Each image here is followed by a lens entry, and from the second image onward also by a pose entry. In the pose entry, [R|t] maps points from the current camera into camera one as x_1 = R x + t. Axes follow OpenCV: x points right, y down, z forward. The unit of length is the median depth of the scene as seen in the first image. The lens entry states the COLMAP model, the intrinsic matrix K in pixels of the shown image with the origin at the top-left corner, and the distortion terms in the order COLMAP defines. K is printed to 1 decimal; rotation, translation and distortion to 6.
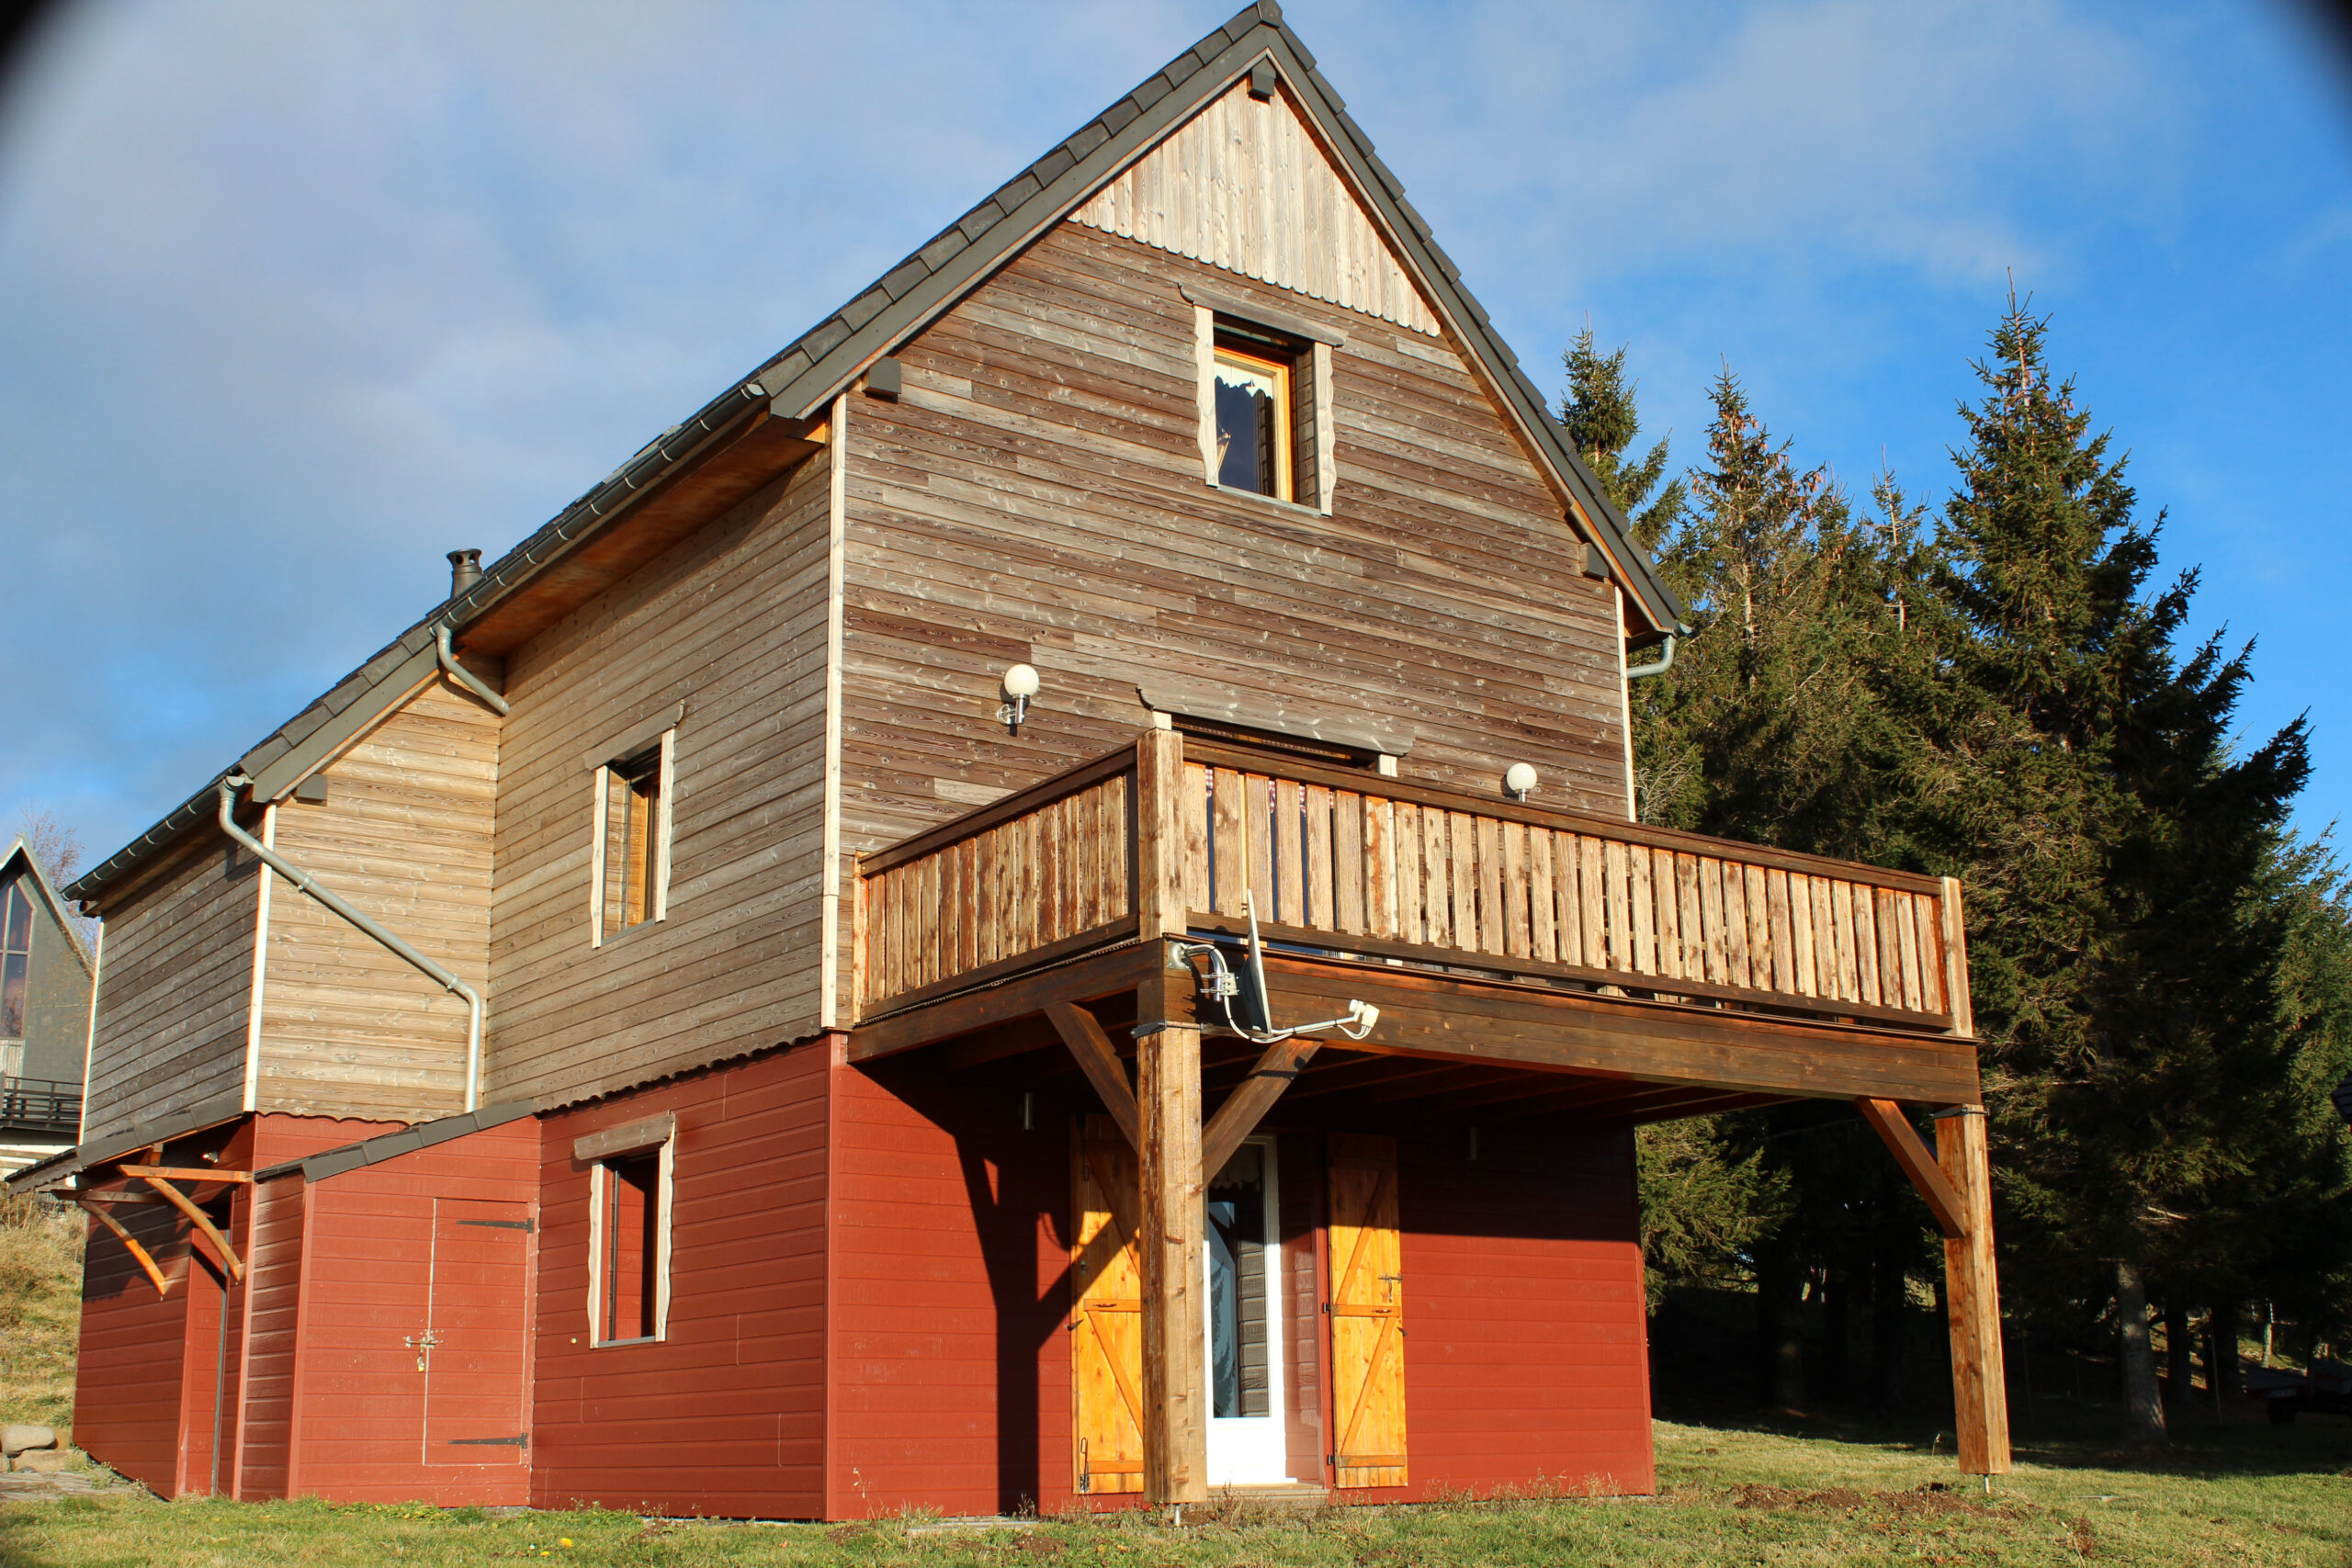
lens RADIAL K [[2626.0, 0, 1176.0], [0, 2626.0, 784.0], [0, 0, 1]] dist [-0.024781, -0.020069]
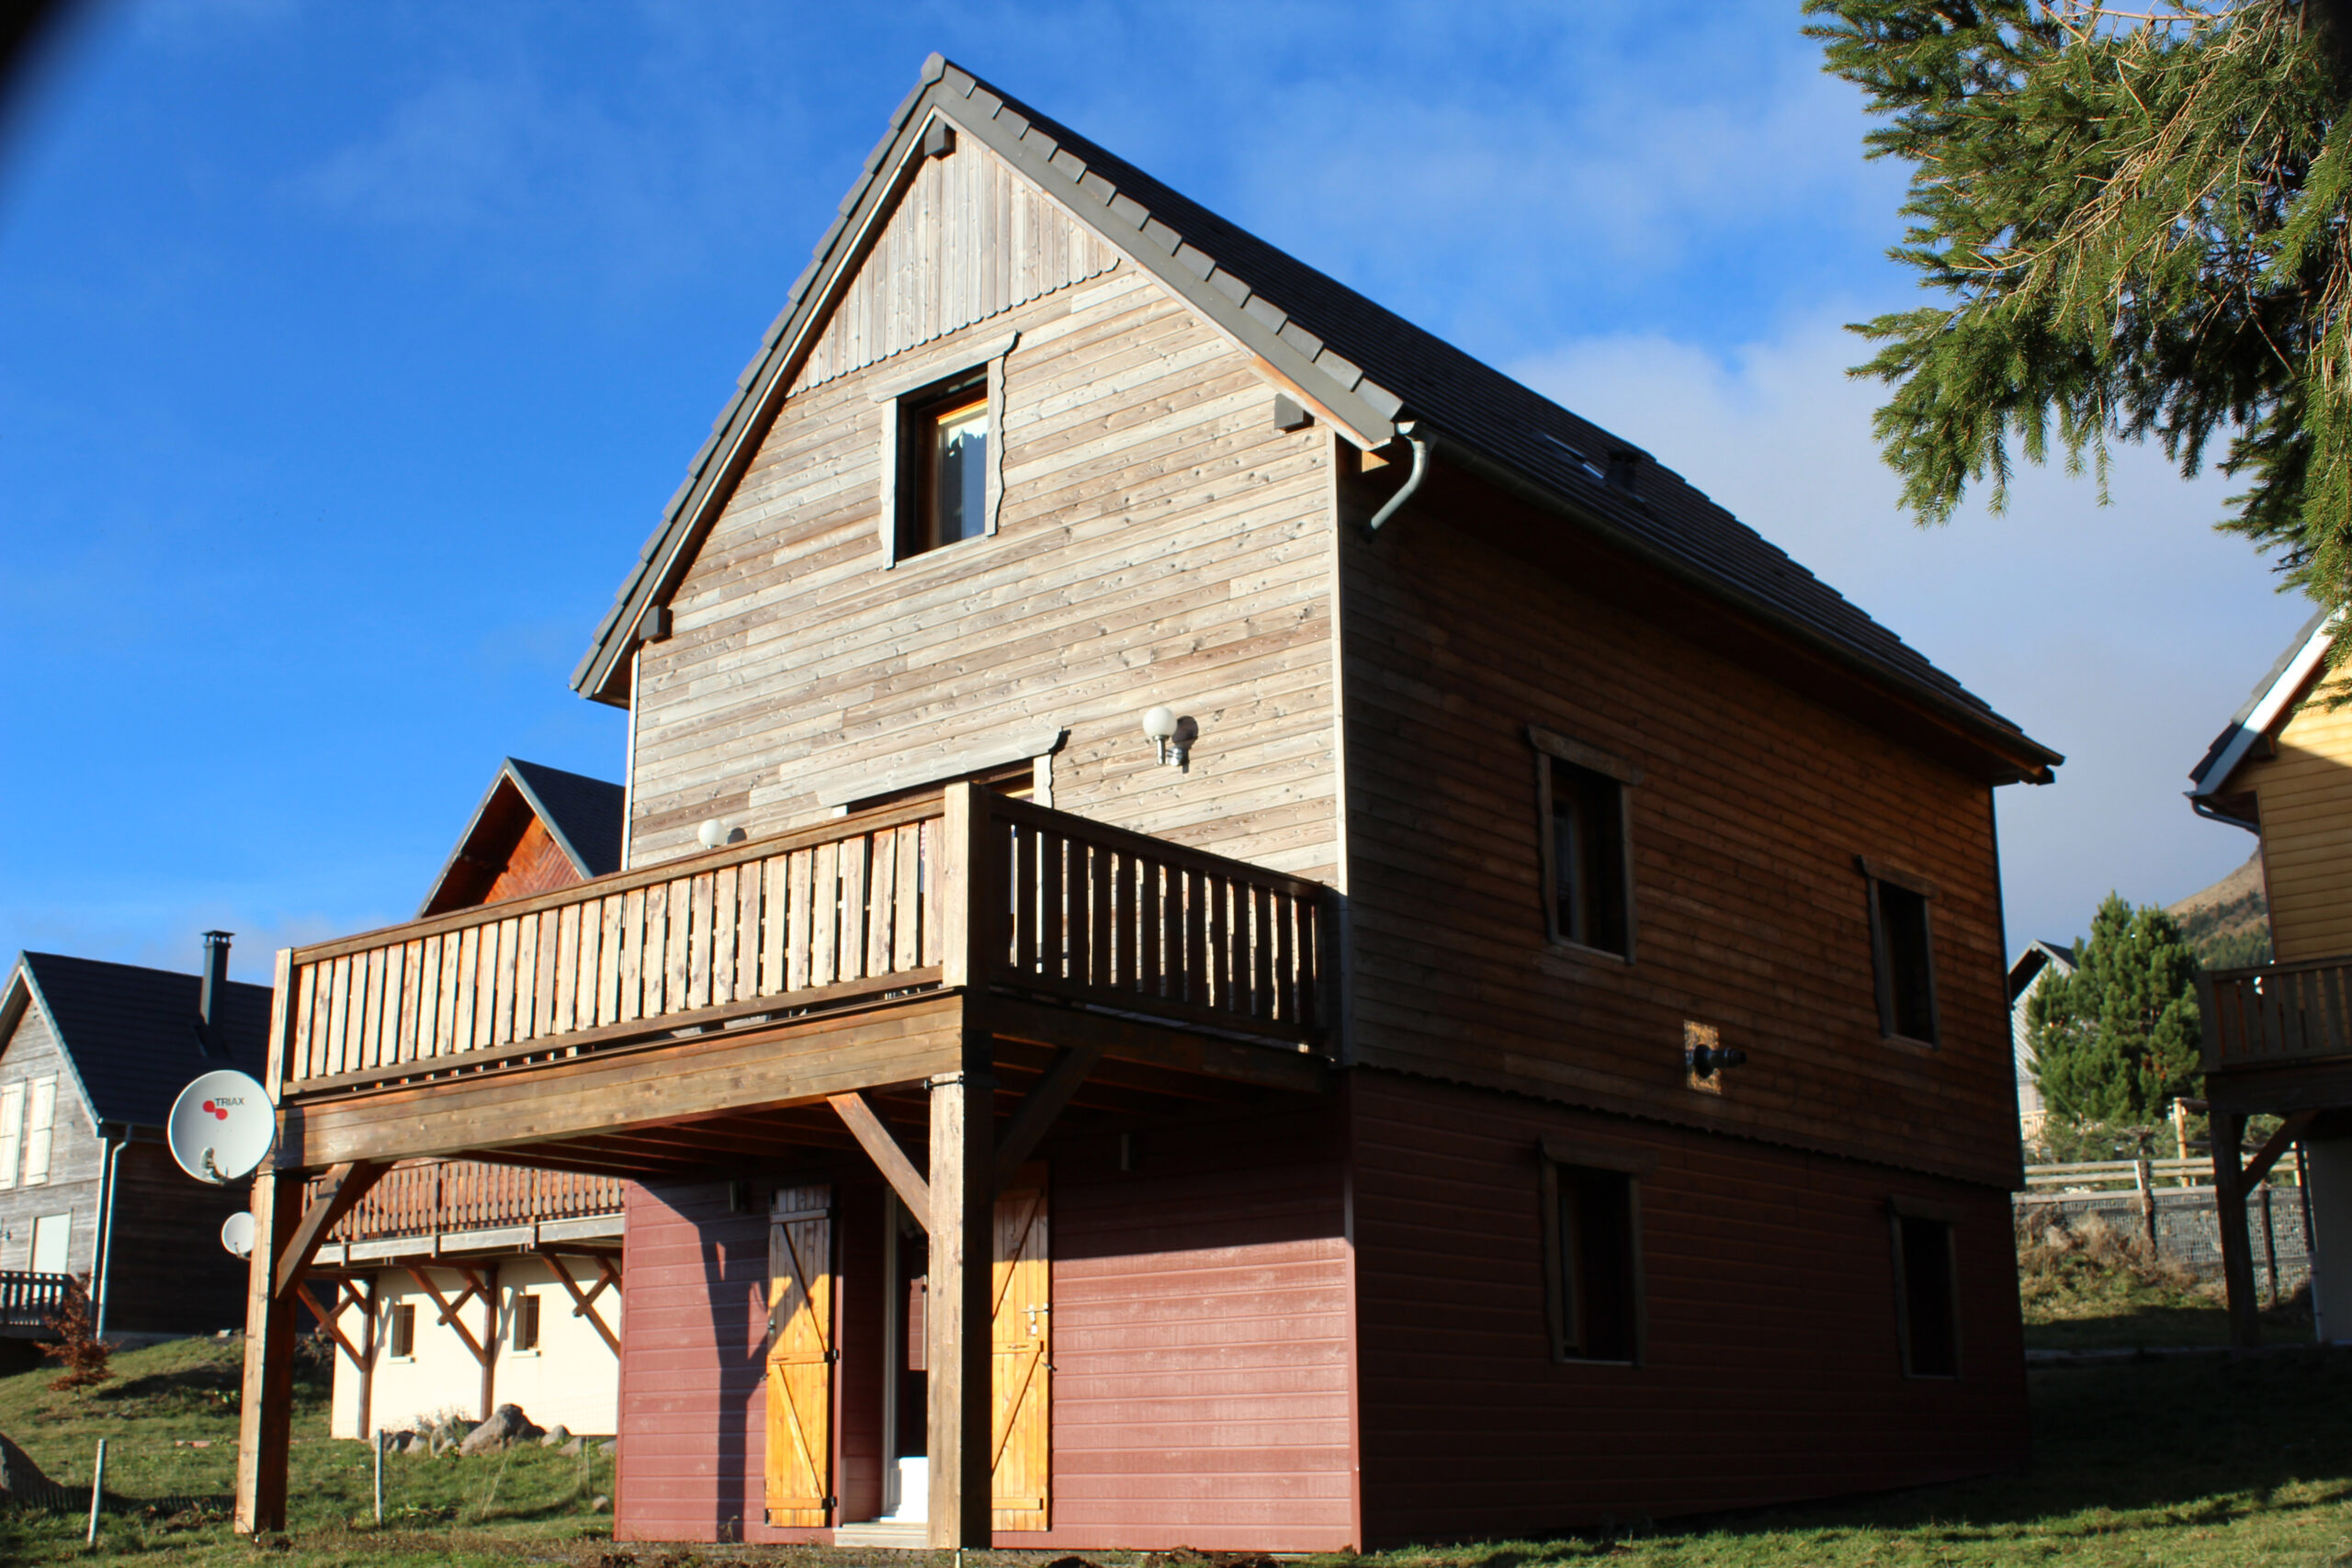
lens RADIAL K [[2626.0, 0, 1176.0], [0, 2626.0, 784.0], [0, 0, 1]] dist [-0.024781, -0.020069]
pose [[0.210401, -0.231876, -0.949718, 1.131586], [0.246919, 0.952572, -0.177870, 0.204711], [0.945919, -0.197079, 0.257677, 0.915236]]
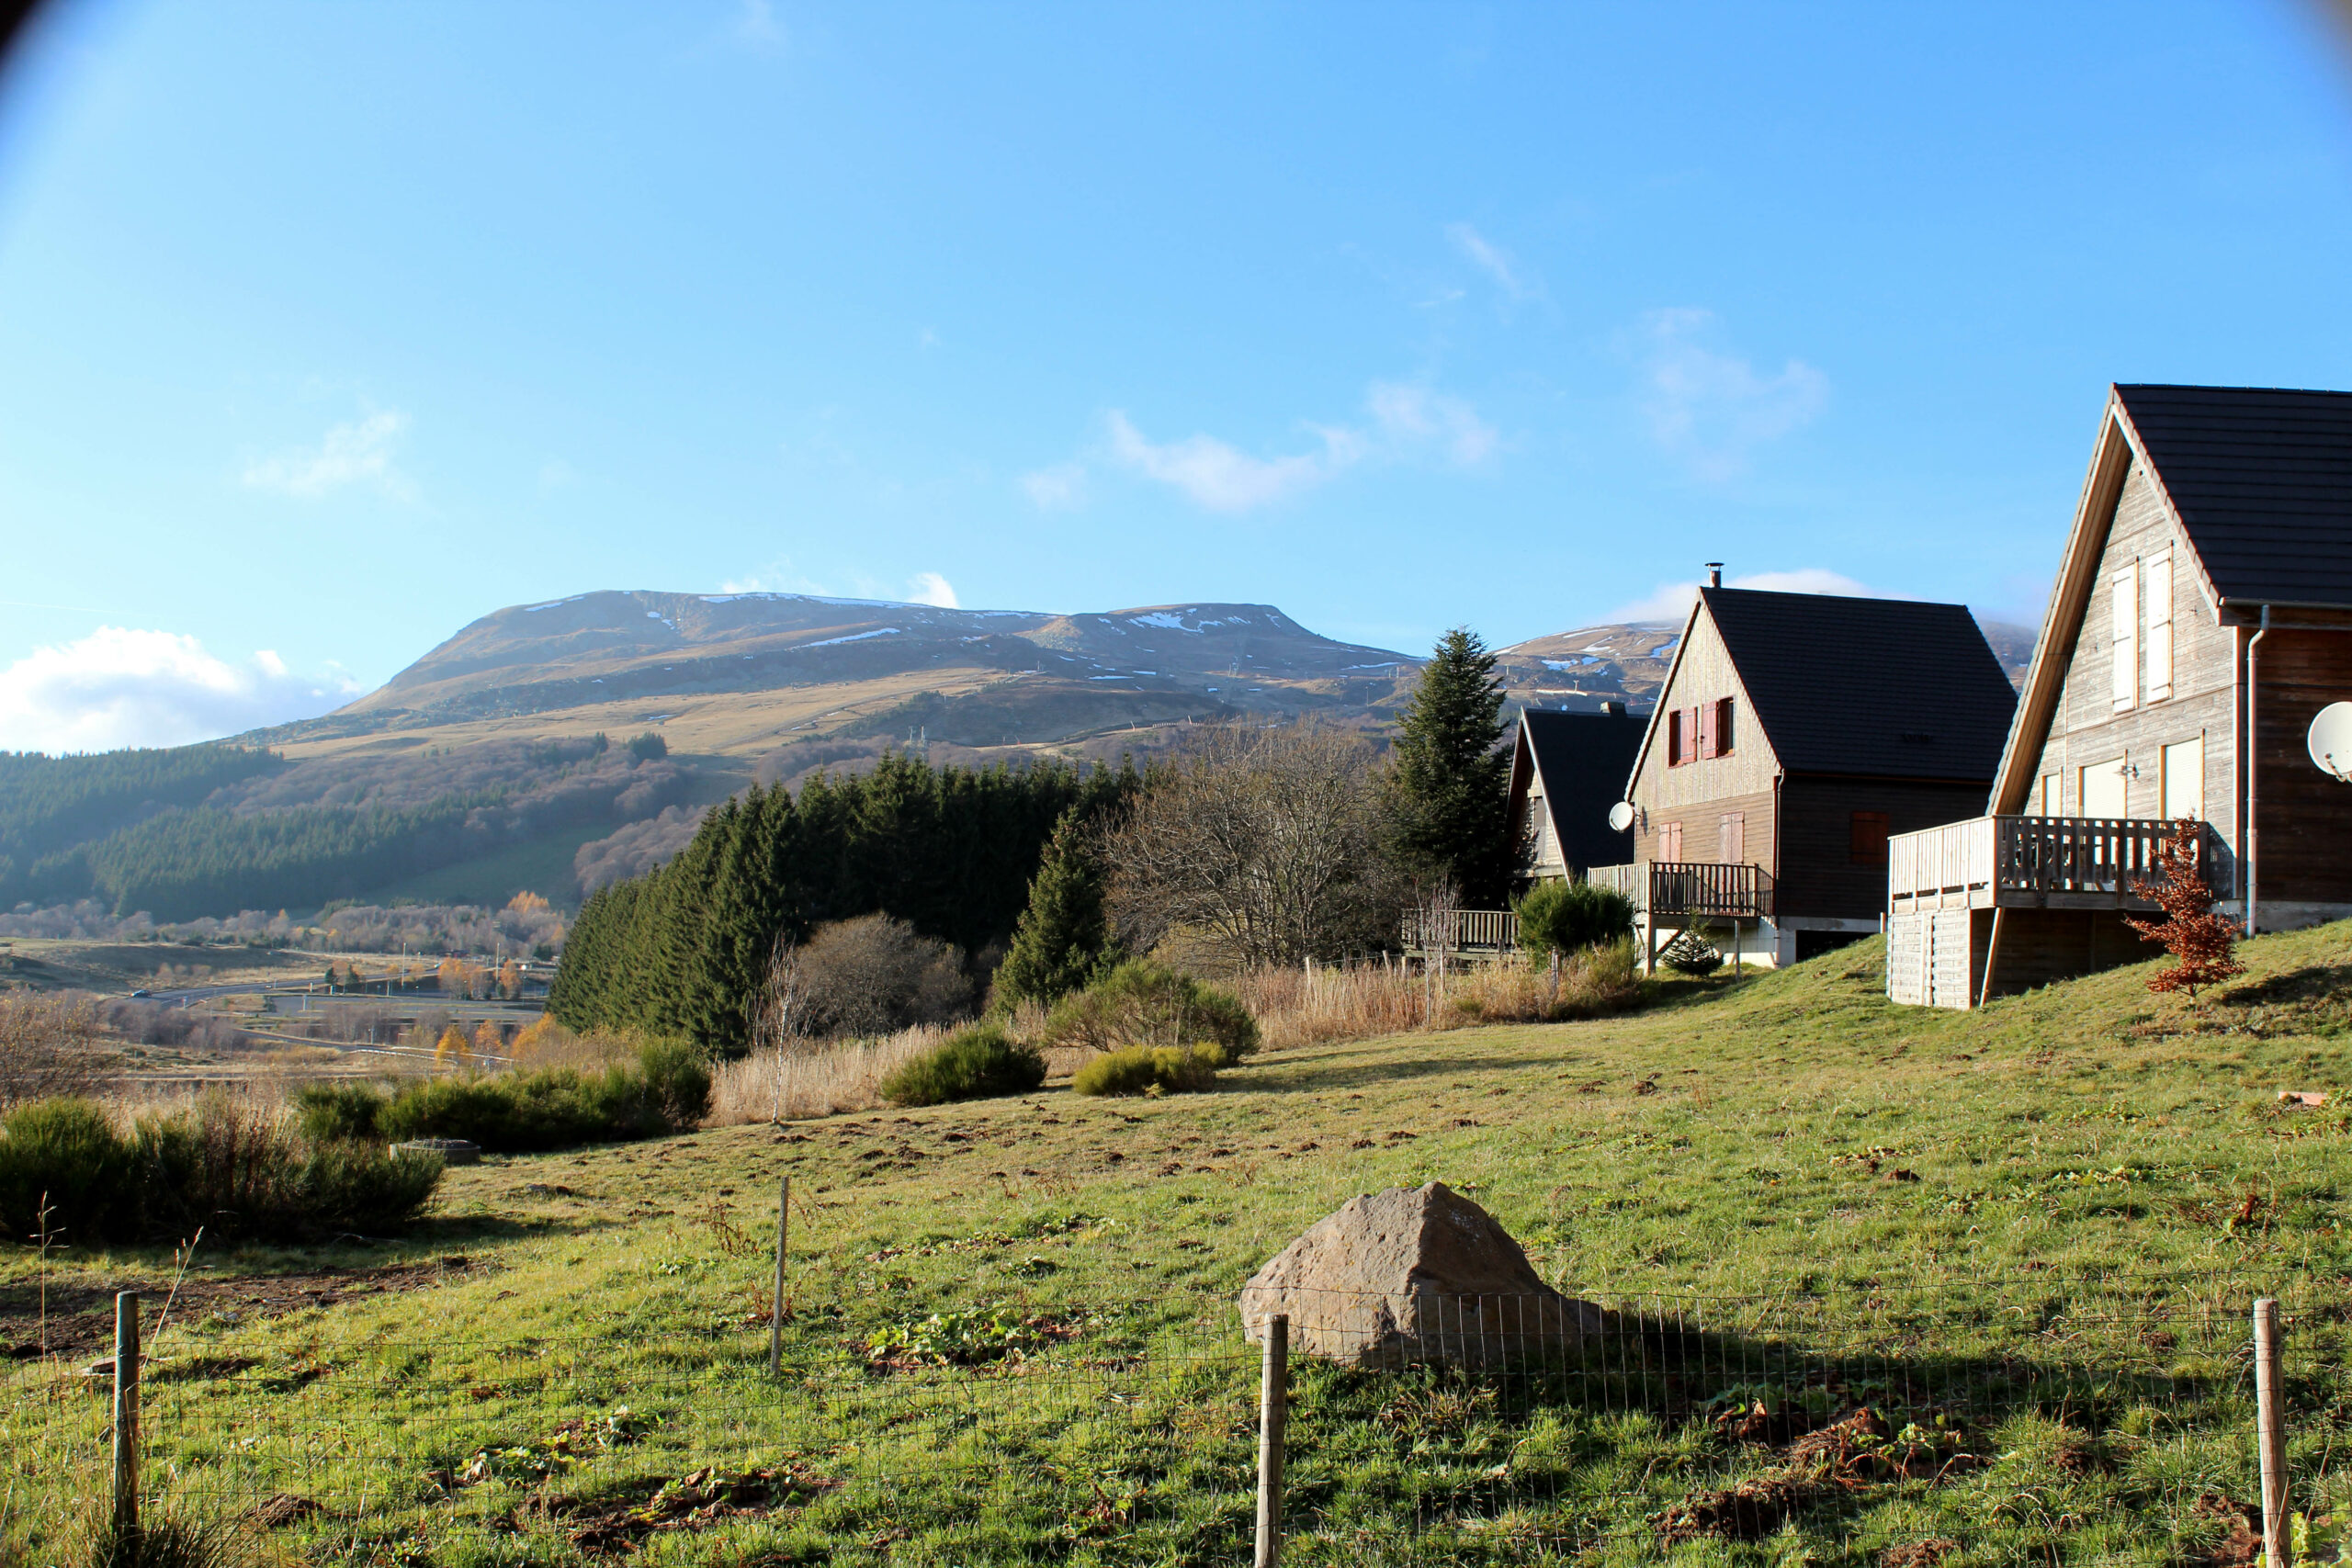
lens RADIAL K [[2626.0, 0, 1176.0], [0, 2626.0, 784.0], [0, 0, 1]] dist [-0.024781, -0.020069]
pose [[-0.595584, -0.063251, -0.800799, 0.579631], [0.181420, 0.960547, -0.210798, 0.180878], [0.782539, -0.270828, -0.560611, 0.915464]]
